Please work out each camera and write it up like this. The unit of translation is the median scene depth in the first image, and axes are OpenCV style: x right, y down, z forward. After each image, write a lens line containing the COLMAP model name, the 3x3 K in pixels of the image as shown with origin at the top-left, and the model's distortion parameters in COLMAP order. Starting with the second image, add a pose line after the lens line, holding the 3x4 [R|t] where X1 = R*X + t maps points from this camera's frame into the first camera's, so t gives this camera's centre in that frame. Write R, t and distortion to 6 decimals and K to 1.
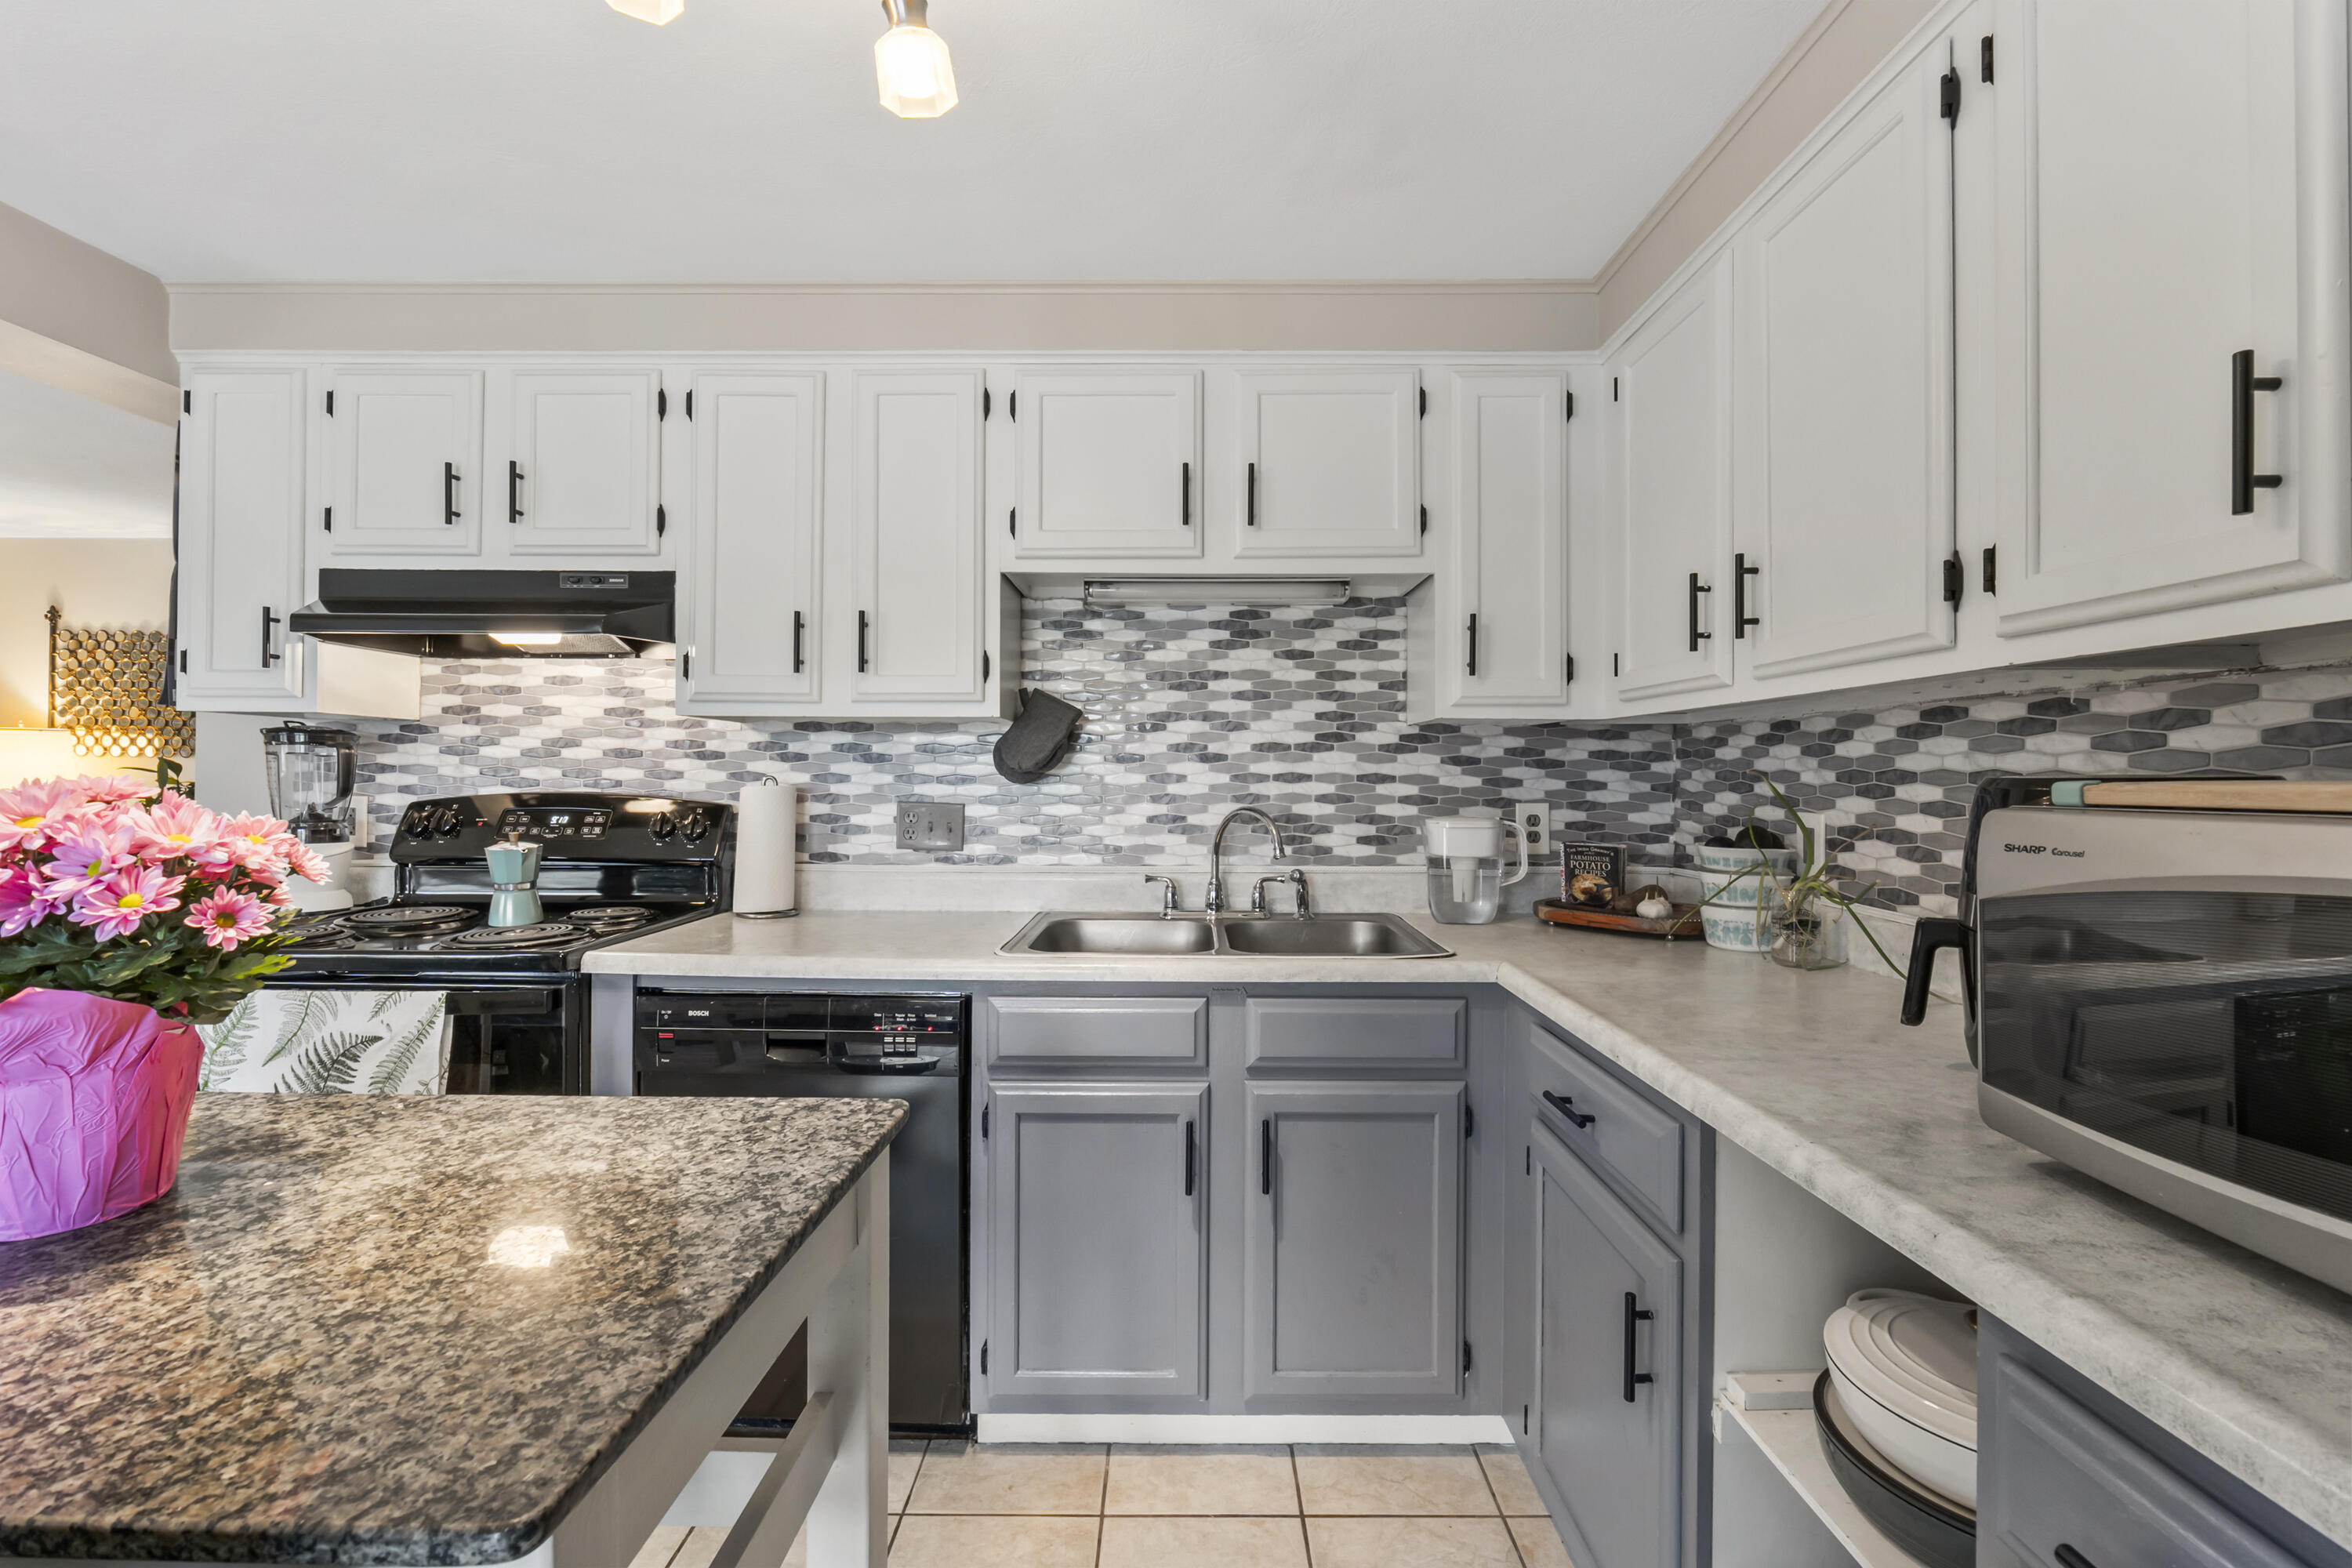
lens RADIAL K [[993.2, 0, 1183.3], [0, 993.2, 763.4], [0, 0, 1]] dist [-0.004565, -0.003360]
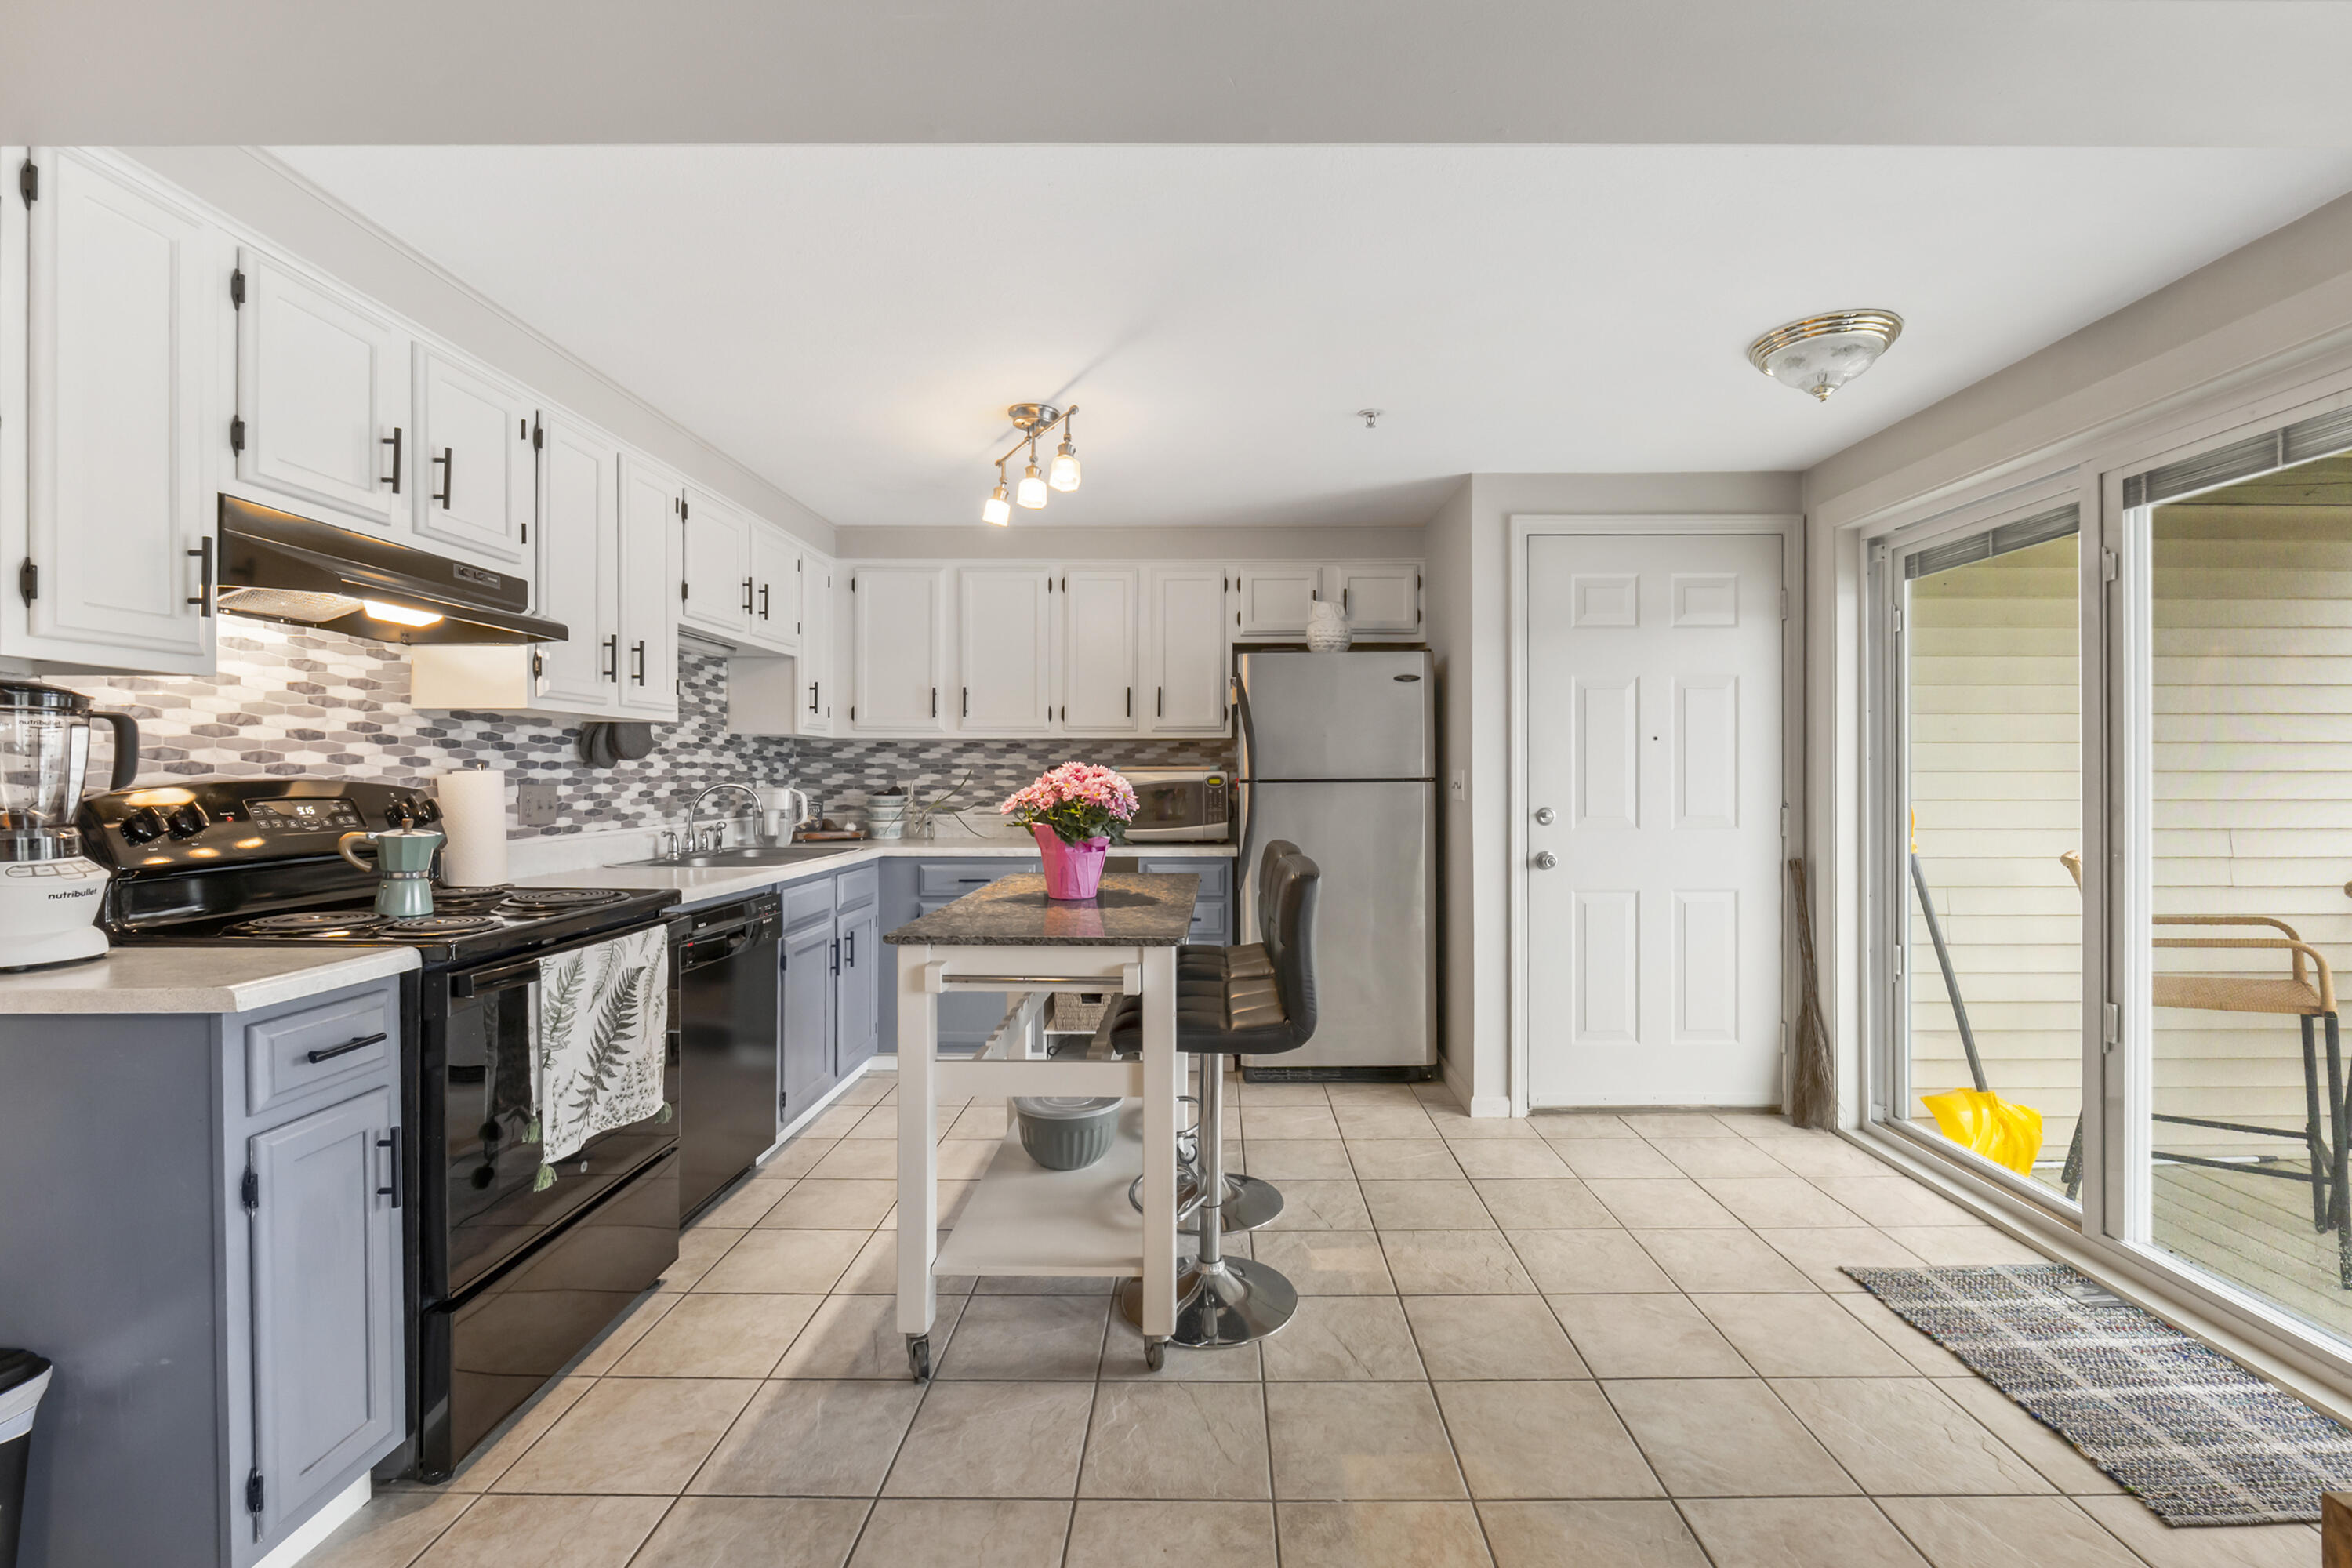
lens RADIAL K [[1022.9, 0, 1200.7], [0, 1022.9, 796.9], [0, 0, 1]] dist [-0.029231, 0.002469]
pose [[0.005322, -0.026240, 0.999641, -1.518436], [-0.017965, 0.999492, 0.026332, 0.008045], [-0.999824, -0.018098, 0.004848, 0.198158]]
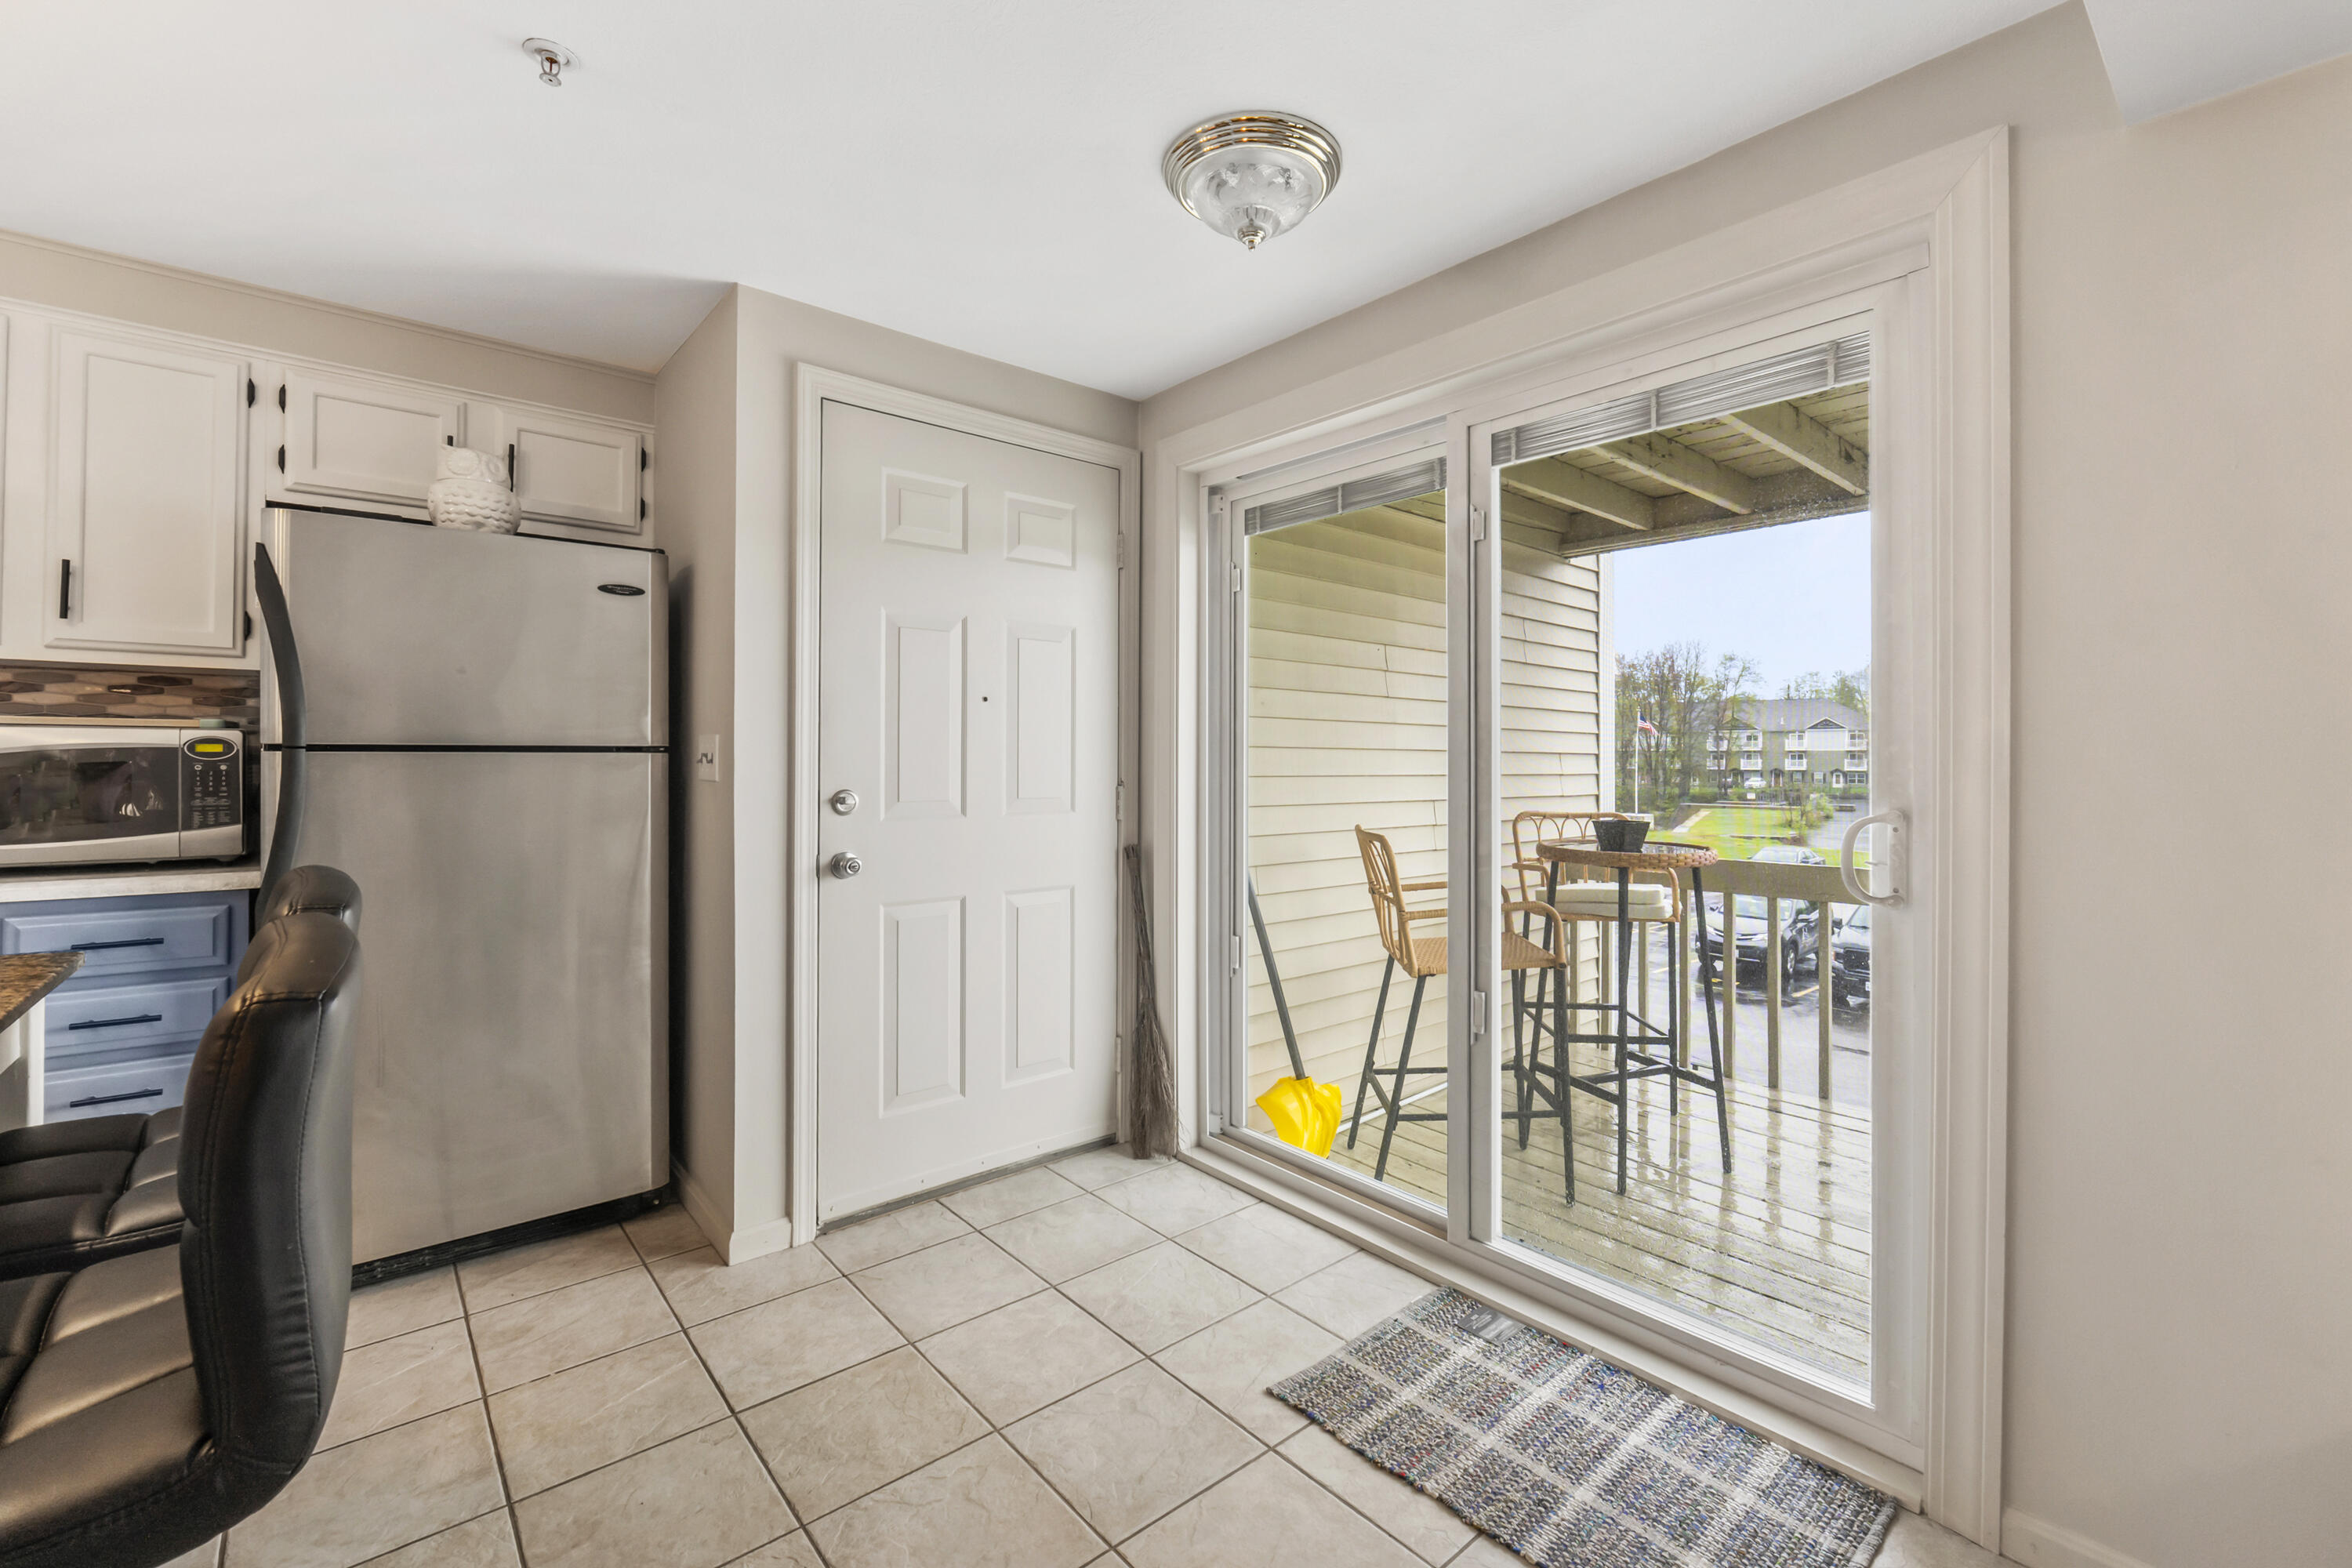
lens RADIAL K [[993.2, 0, 1204.8], [0, 993.2, 754.4], [0, 0, 1]] dist [-0.004565, -0.003360]
pose [[-0.663119, -0.004233, 0.748502, -1.016120], [-0.024548, 0.999569, -0.016095, 0.024870], [-0.748111, -0.029047, -0.662937, 0.096960]]
